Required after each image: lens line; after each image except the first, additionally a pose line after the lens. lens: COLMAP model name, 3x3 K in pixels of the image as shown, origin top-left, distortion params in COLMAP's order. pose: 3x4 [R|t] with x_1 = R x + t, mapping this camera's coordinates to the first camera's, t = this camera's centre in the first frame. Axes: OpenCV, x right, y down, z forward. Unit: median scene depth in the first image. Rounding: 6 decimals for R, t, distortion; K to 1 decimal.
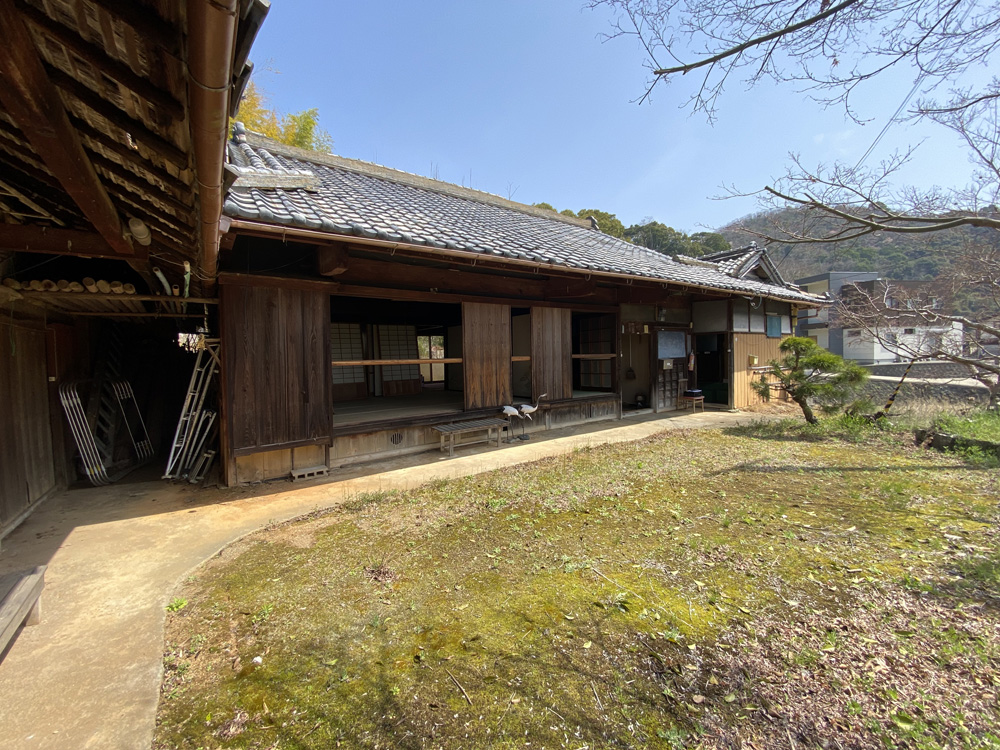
lens RADIAL K [[414.1, 0, 496.3], [0, 414.1, 370.0], [0, 0, 1]] dist [0.055767, -0.044438]
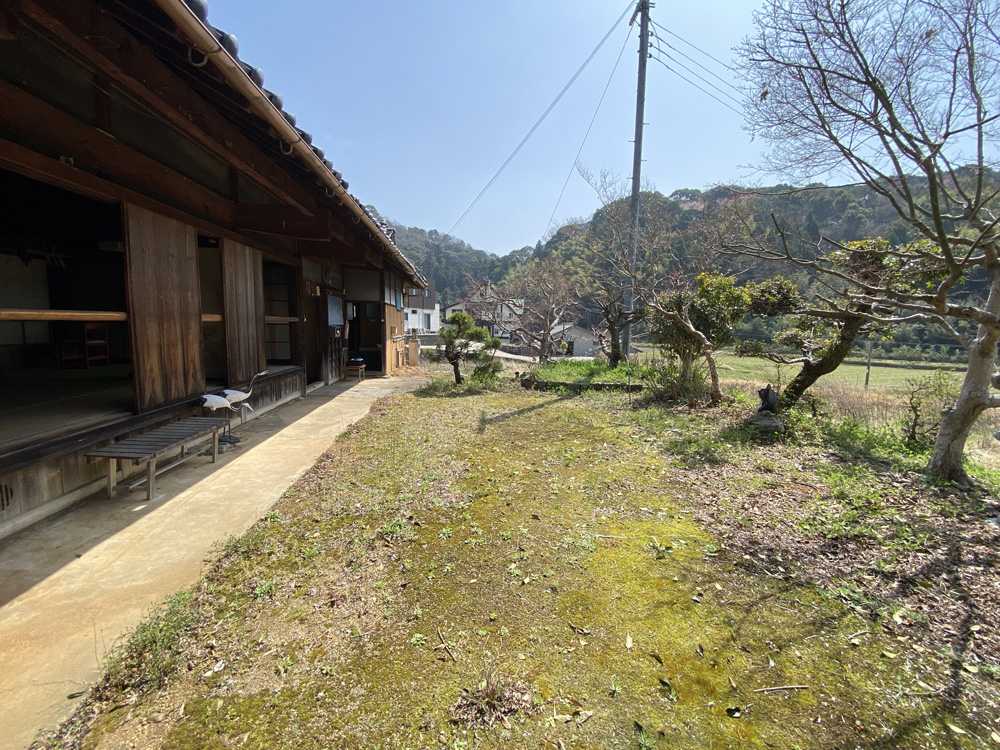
lens RADIAL K [[414.1, 0, 496.3], [0, 414.1, 370.0], [0, 0, 1]] dist [0.055767, -0.044438]
pose [[0.467238, -0.059064, 0.882157, -0.327569], [-0.008153, 0.997436, 0.071101, 0.002346], [-0.884094, -0.040413, 0.465558, 0.333261]]
